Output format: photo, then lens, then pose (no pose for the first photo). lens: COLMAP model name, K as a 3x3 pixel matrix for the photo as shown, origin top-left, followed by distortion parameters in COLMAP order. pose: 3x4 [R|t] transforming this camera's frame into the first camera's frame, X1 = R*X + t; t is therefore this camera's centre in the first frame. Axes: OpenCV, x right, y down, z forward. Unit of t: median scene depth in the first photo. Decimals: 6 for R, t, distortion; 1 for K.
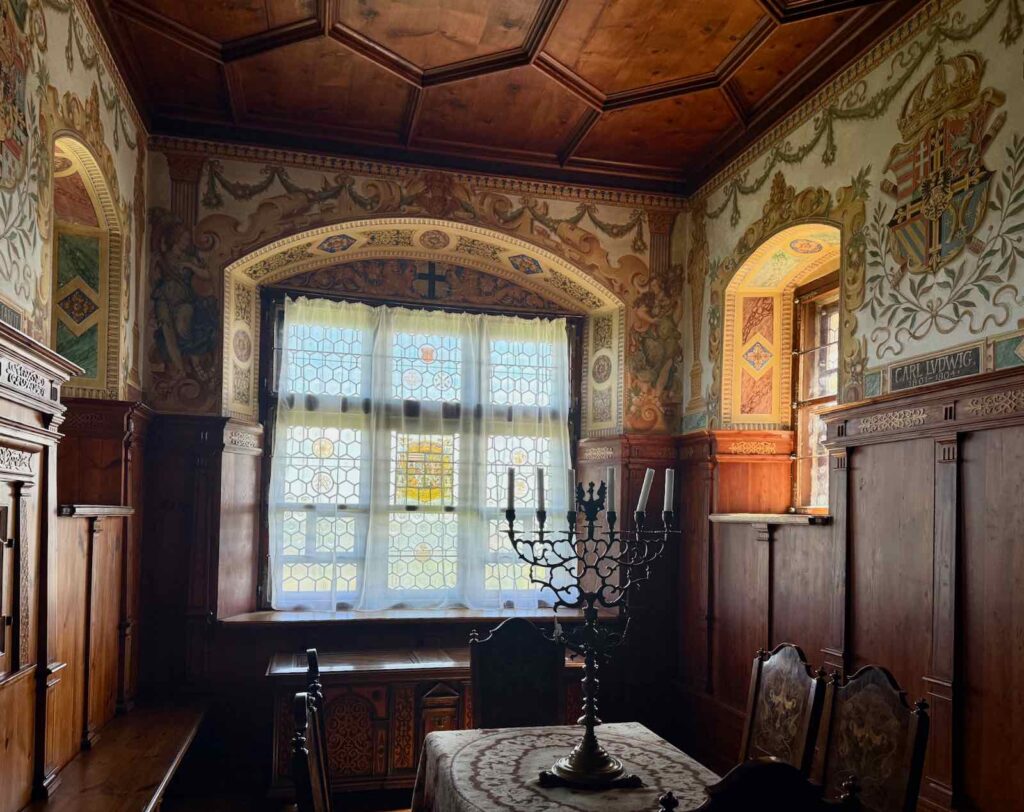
lens RADIAL K [[764.2, 0, 508.4], [0, 764.2, 474.1], [0, 0, 1]] dist [0.035115, -0.026895]
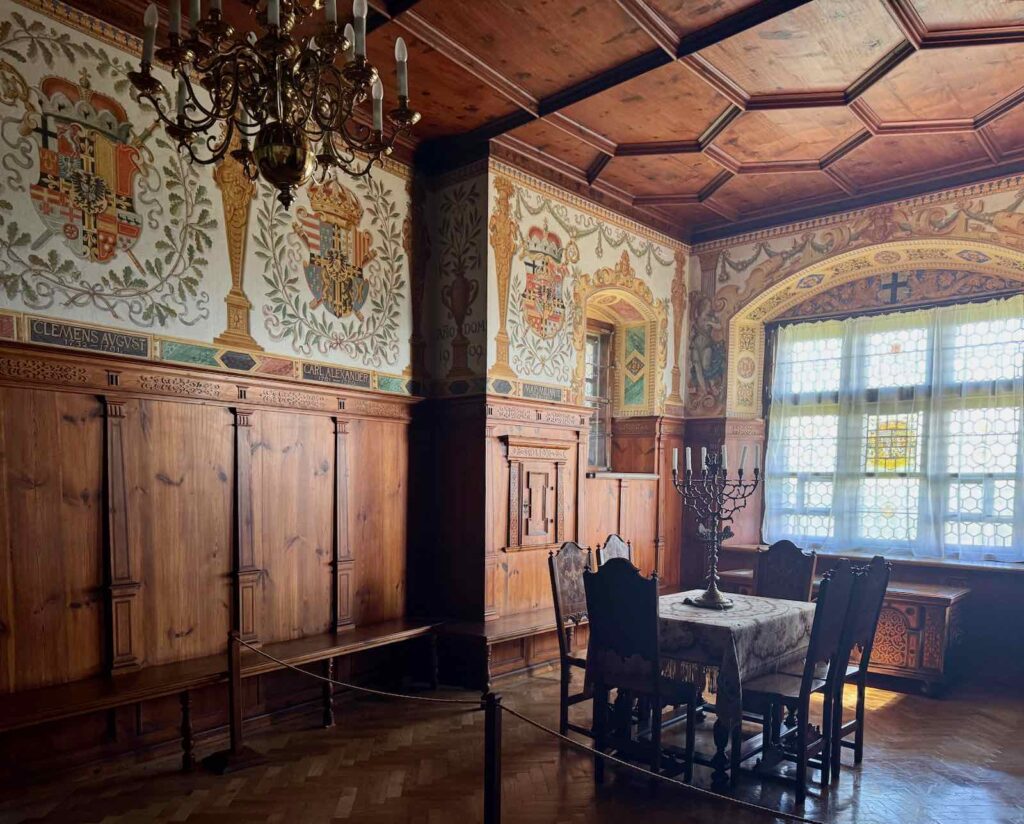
lens RADIAL K [[777.4, 0, 510.8], [0, 777.4, 412.8], [0, 0, 1]] dist [-0.006705, -0.002564]
pose [[0.558764, -0.083261, -0.825137, 0.596676], [0.039162, 0.996487, -0.074032, 0.014189], [0.828402, 0.009053, 0.560061, -0.212518]]
